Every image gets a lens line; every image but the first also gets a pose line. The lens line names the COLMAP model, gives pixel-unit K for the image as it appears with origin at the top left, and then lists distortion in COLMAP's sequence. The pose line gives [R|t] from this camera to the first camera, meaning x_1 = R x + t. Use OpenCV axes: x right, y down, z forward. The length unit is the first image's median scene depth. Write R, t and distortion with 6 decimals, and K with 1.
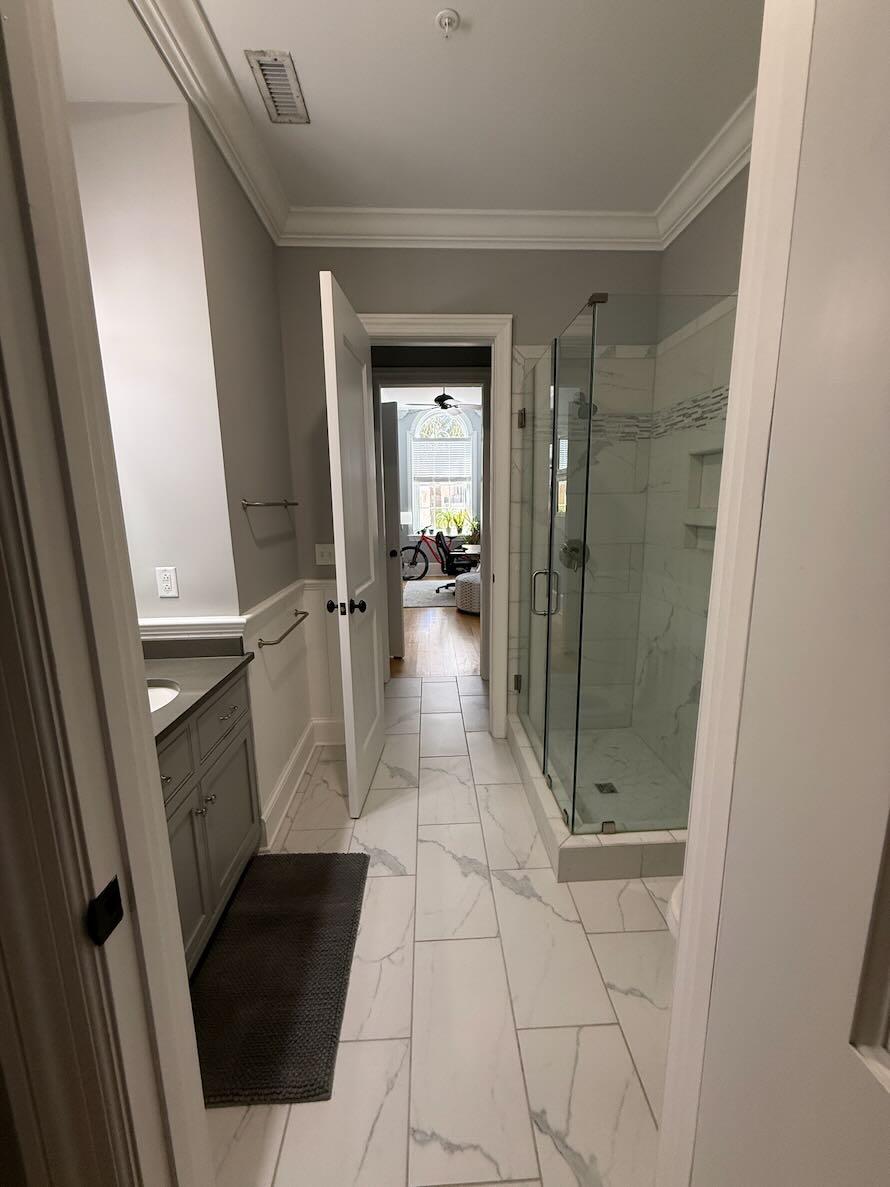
lens RADIAL K [[477.3, 0, 445.0], [0, 477.3, 593.5], [0, 0, 1]] dist [0.000519, 0.000007]
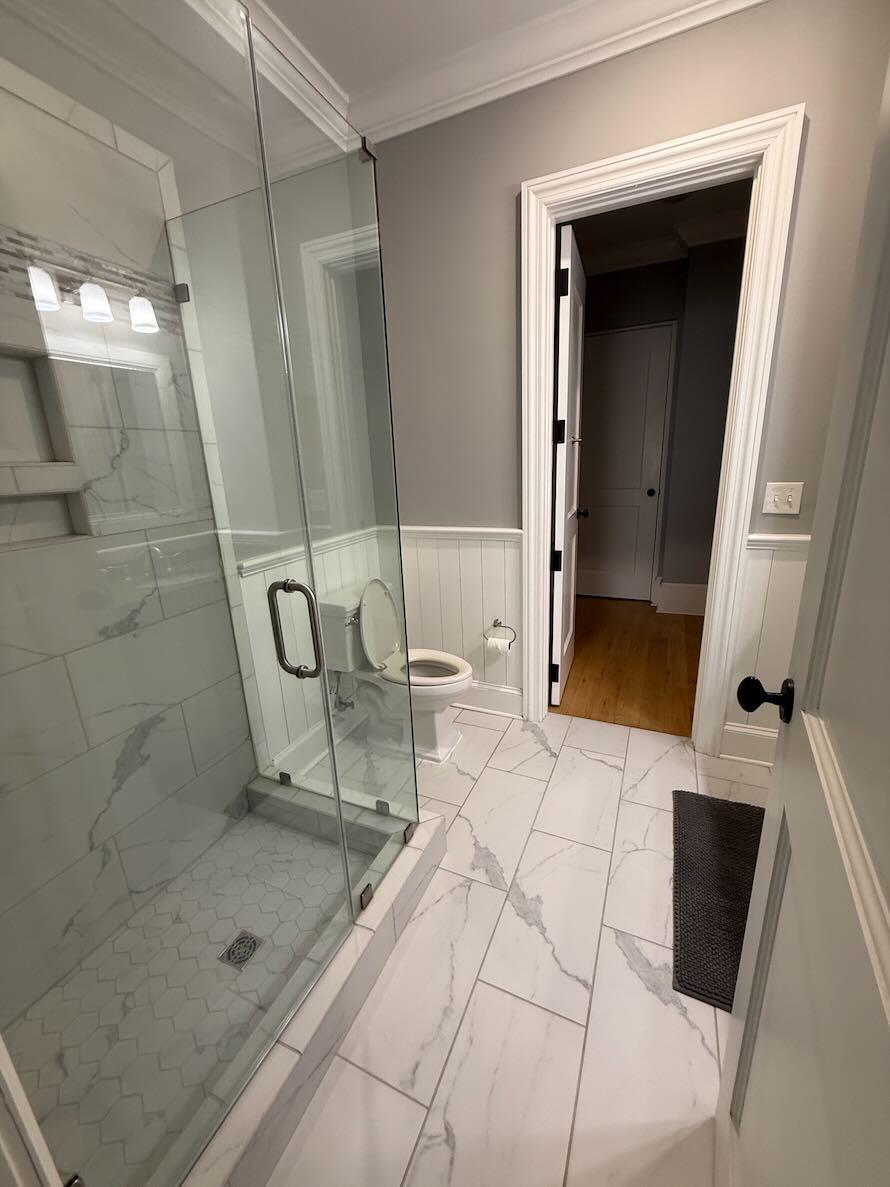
lens RADIAL K [[477.3, 0, 445.0], [0, 477.3, 593.5], [0, 0, 1]] dist [0.000519, 0.000007]
pose [[-0.892824, -0.070459, 0.444861, -0.137683], [0.140850, 0.894476, 0.424352, -0.237144], [-0.427817, 0.441530, -0.788685, 1.456627]]
